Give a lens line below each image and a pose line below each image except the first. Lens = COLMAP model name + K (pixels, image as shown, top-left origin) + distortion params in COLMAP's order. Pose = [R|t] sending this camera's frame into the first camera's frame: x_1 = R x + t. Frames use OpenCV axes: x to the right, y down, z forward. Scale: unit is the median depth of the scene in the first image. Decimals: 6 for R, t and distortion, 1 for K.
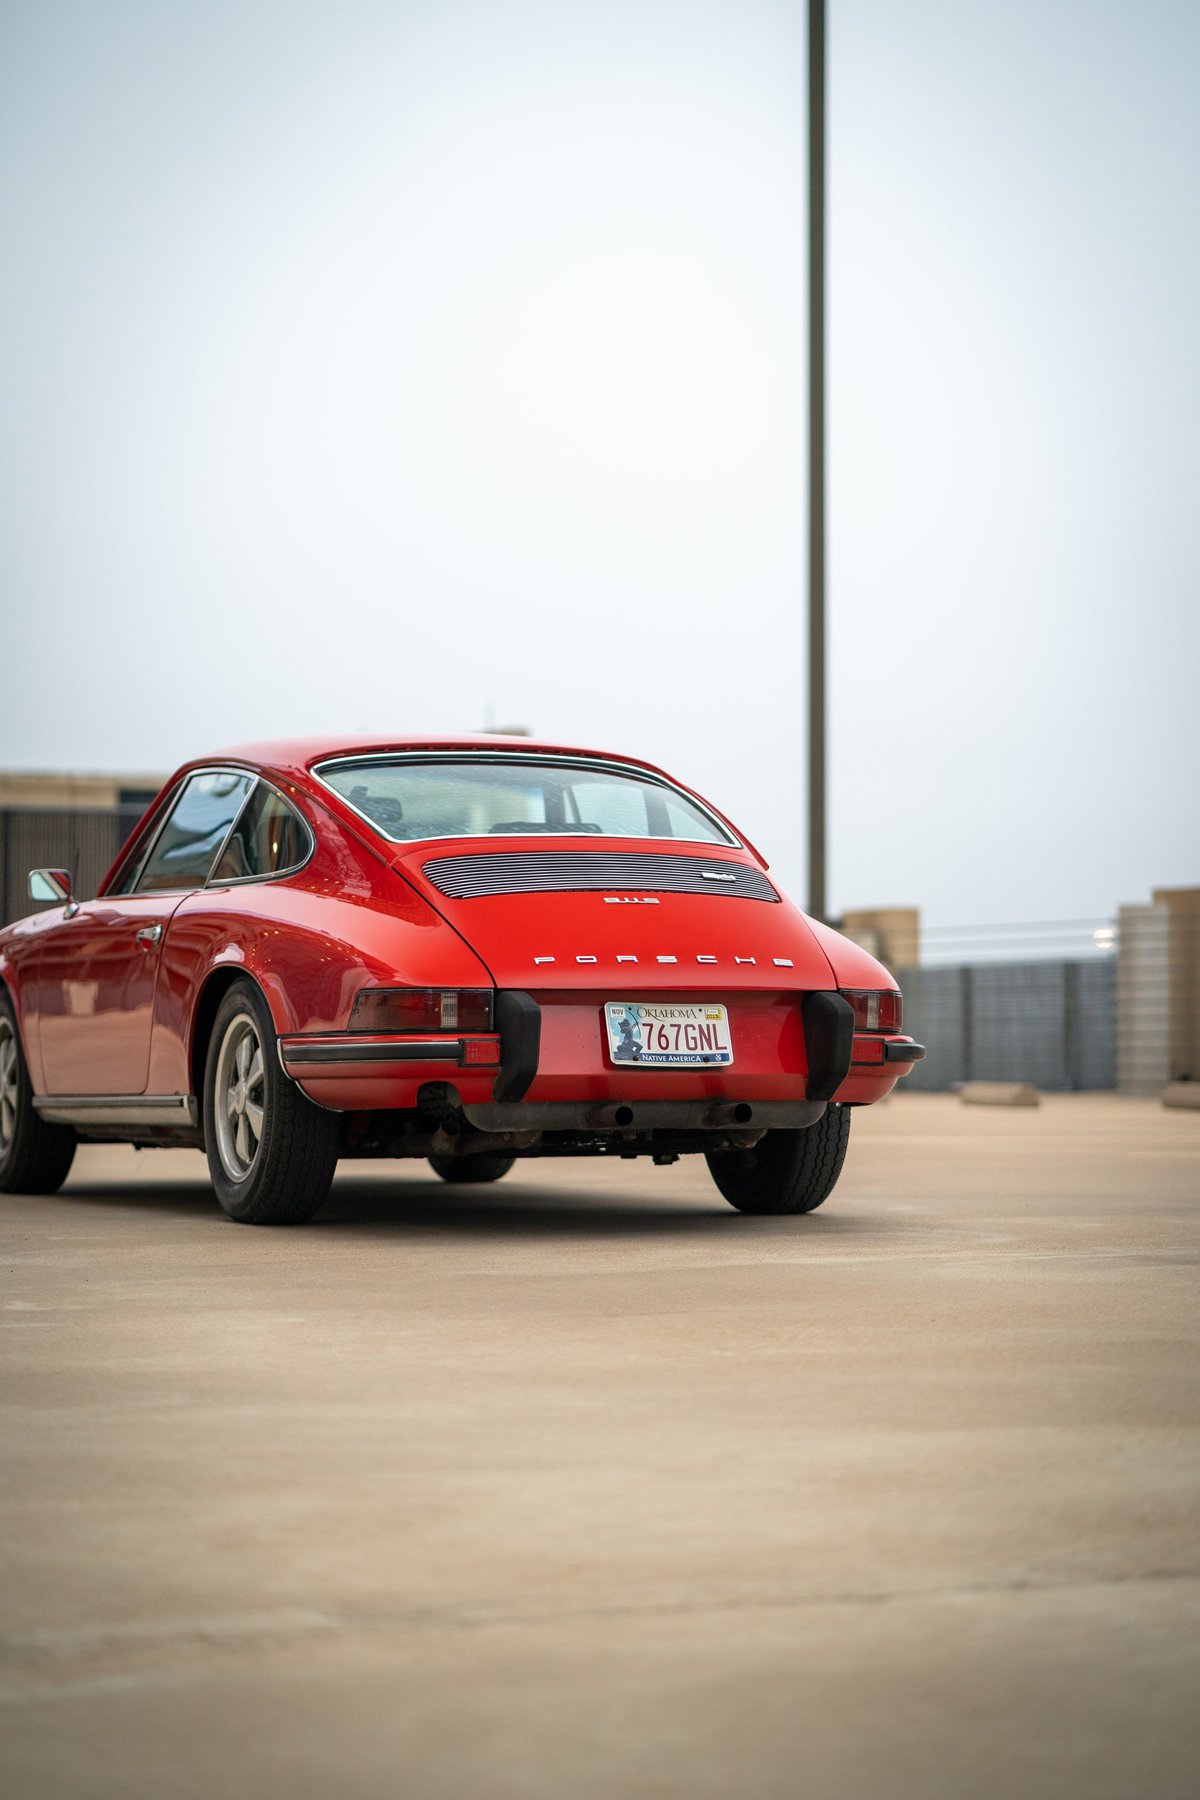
lens RADIAL K [[4663.0, 0, 668.8], [0, 4663.0, 896.9], [0, 0, 1]] dist [0.240439, 0.451847]
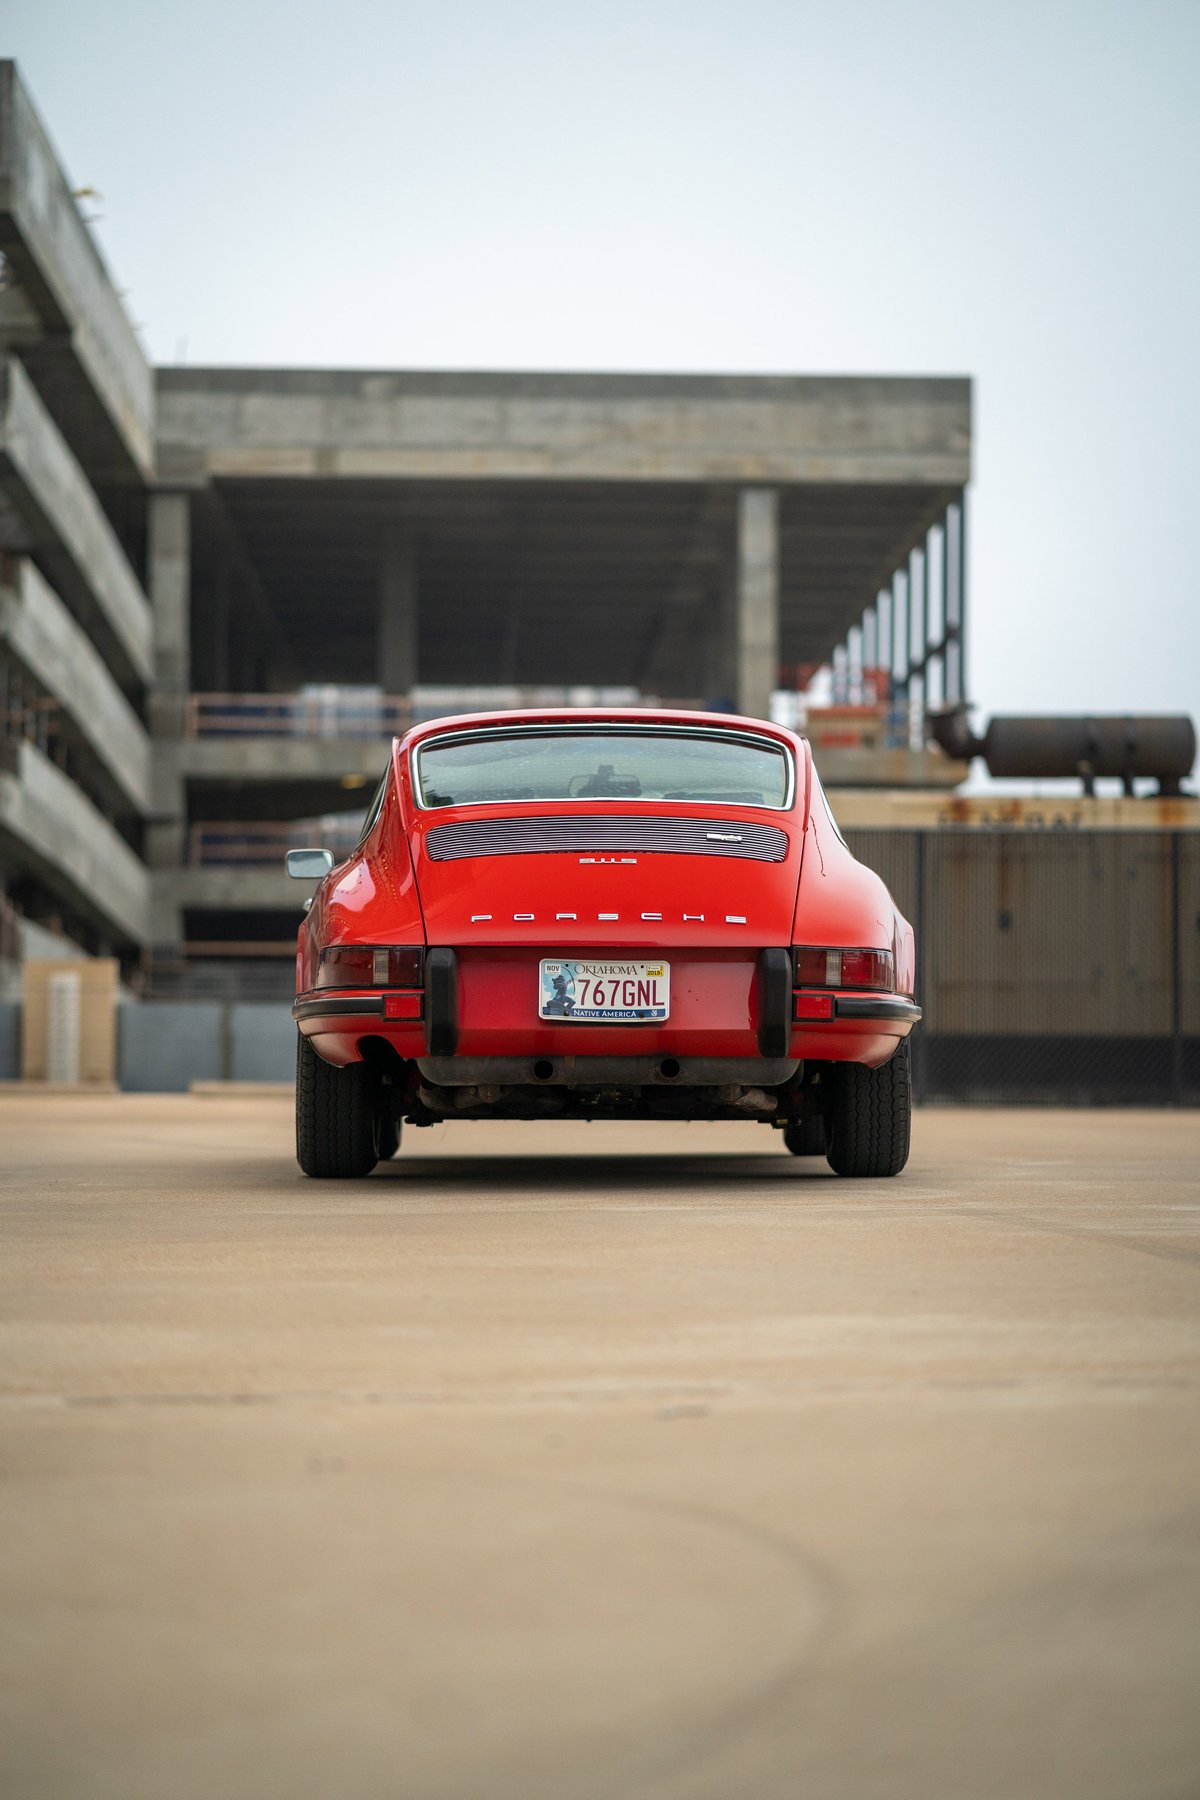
lens RADIAL K [[4663.0, 0, 668.8], [0, 4663.0, 896.9], [0, 0, 1]] dist [0.240439, 0.451847]
pose [[0.933088, -0.012578, -0.359428, 0.378660], [0.008923, 0.999890, -0.011828, 0.021227], [0.359537, 0.007829, 0.933098, 0.054548]]
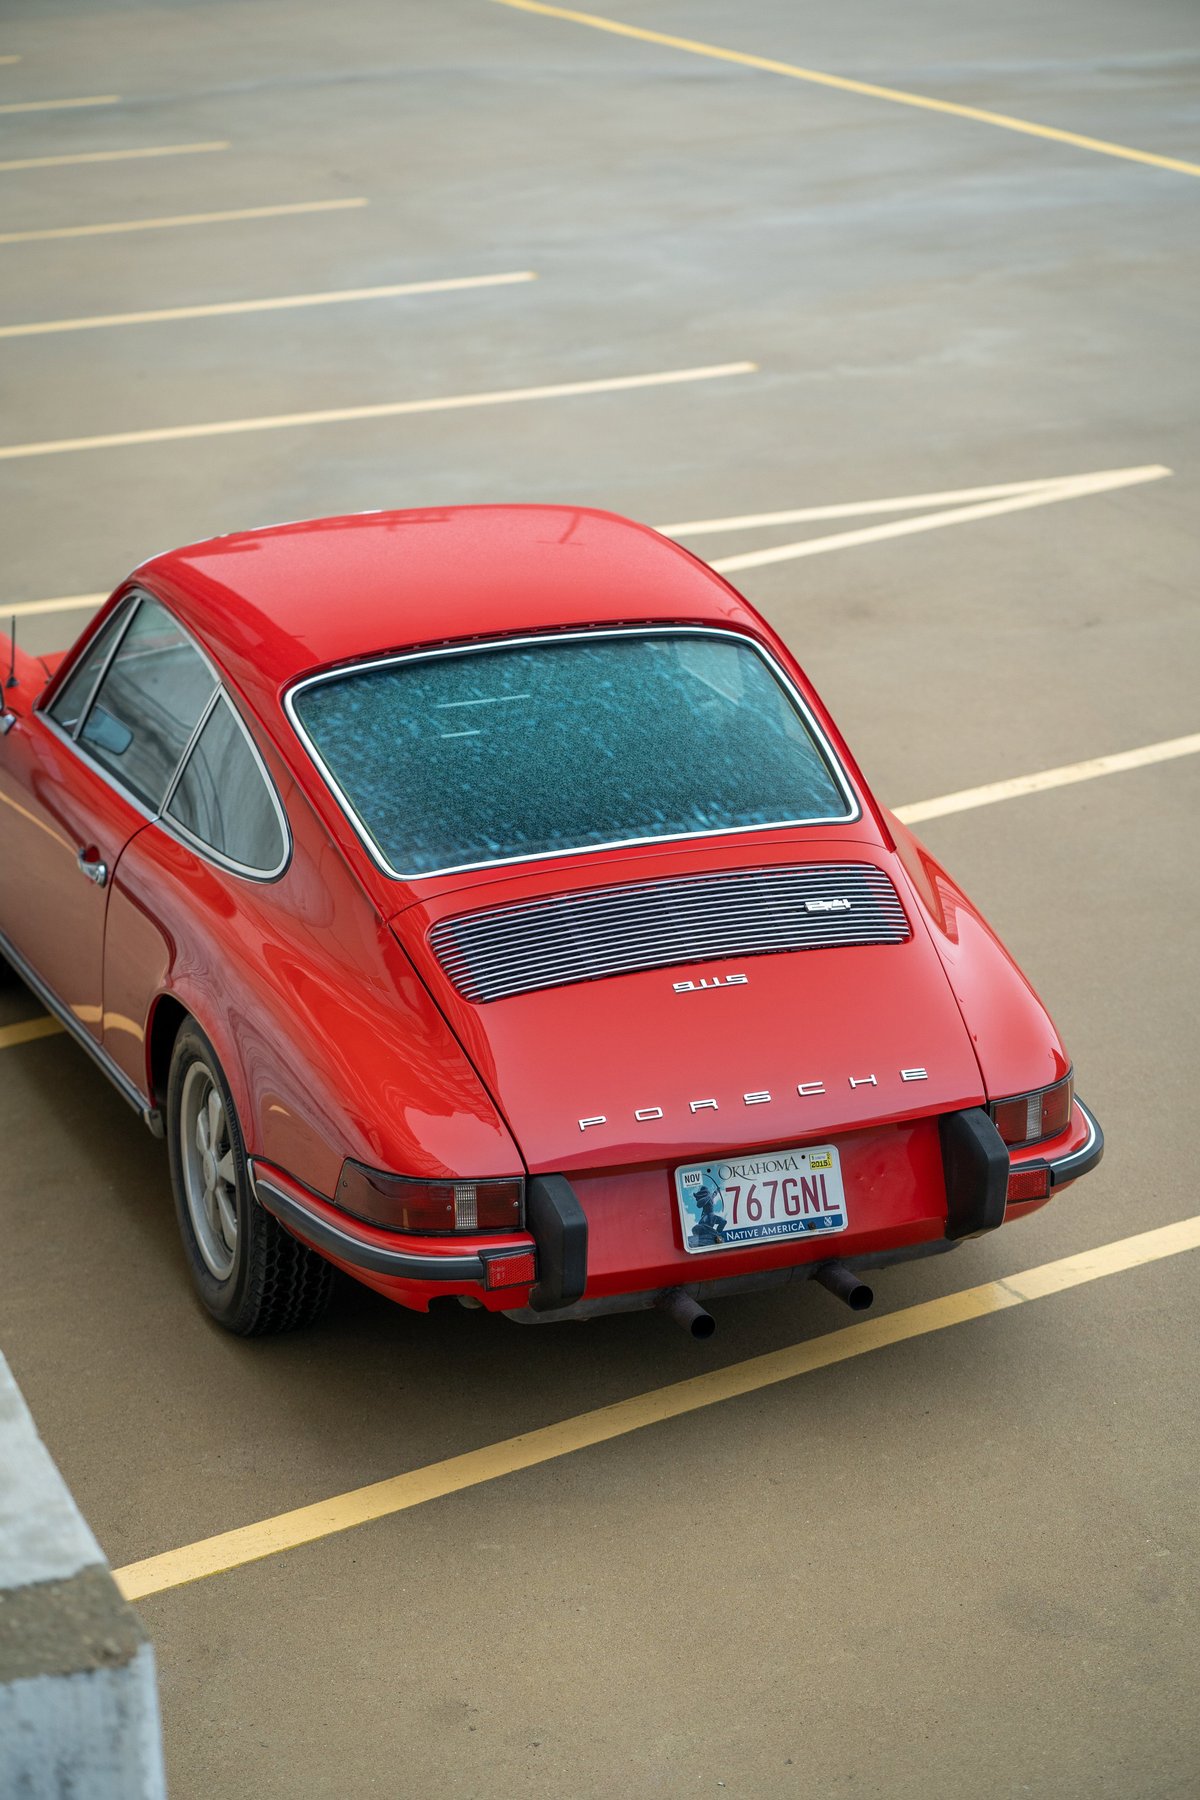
lens RADIAL K [[4663.0, 0, 668.8], [0, 4663.0, 896.9], [0, 0, 1]] dist [0.240439, 0.451847]
pose [[0.999322, -0.011050, -0.035123, 0.012001], [0.021770, 0.946634, 0.321575, -0.257761], [0.029695, -0.322121, 0.946233, 0.304242]]
